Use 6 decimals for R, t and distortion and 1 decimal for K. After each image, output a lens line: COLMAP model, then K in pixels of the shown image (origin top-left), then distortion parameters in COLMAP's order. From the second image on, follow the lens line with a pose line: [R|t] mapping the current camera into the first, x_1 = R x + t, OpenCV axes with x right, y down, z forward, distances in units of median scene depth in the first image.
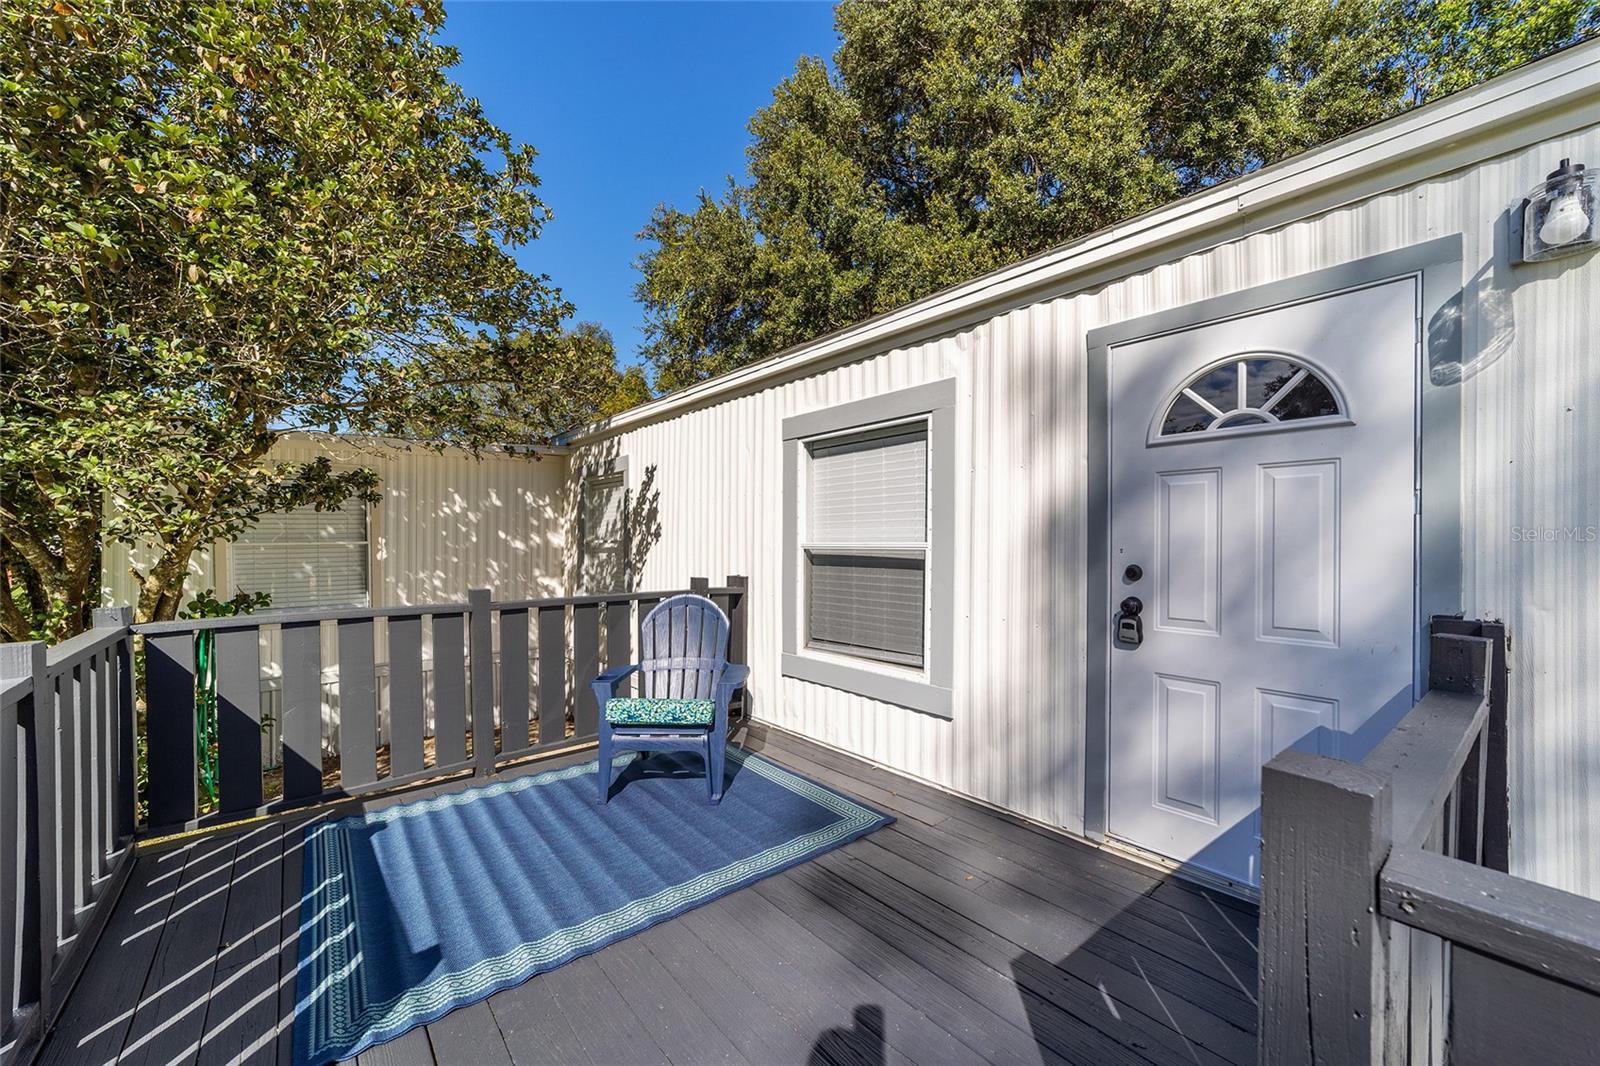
lens RADIAL K [[617.0, 0, 801.4], [0, 617.0, 540.9], [0, 0, 1]] dist [-0.014634, 0.007357]
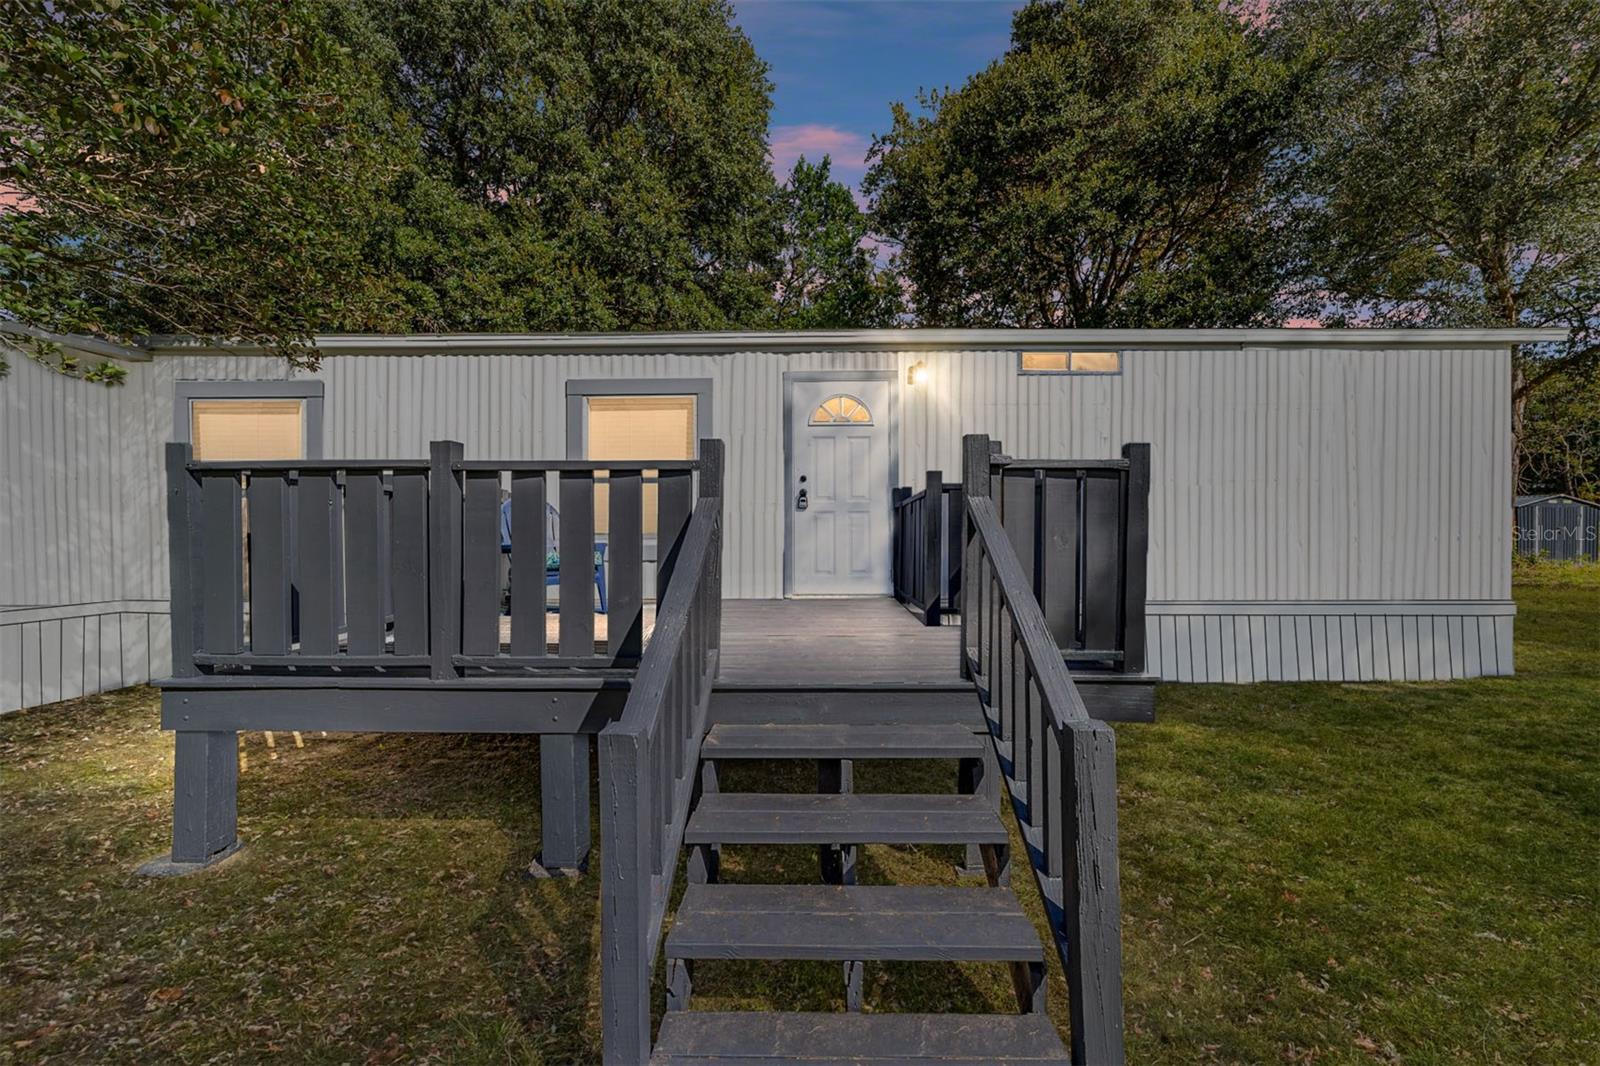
lens RADIAL K [[617.0, 0, 803.9], [0, 617.0, 536.5], [0, 0, 1]] dist [-0.014634, 0.007357]
pose [[0.648489, 0.000838, 0.761223, -0.955924], [0.001975, 0.999994, -0.002784, 0.212591], [-0.761221, 0.003309, 0.648484, -0.407220]]
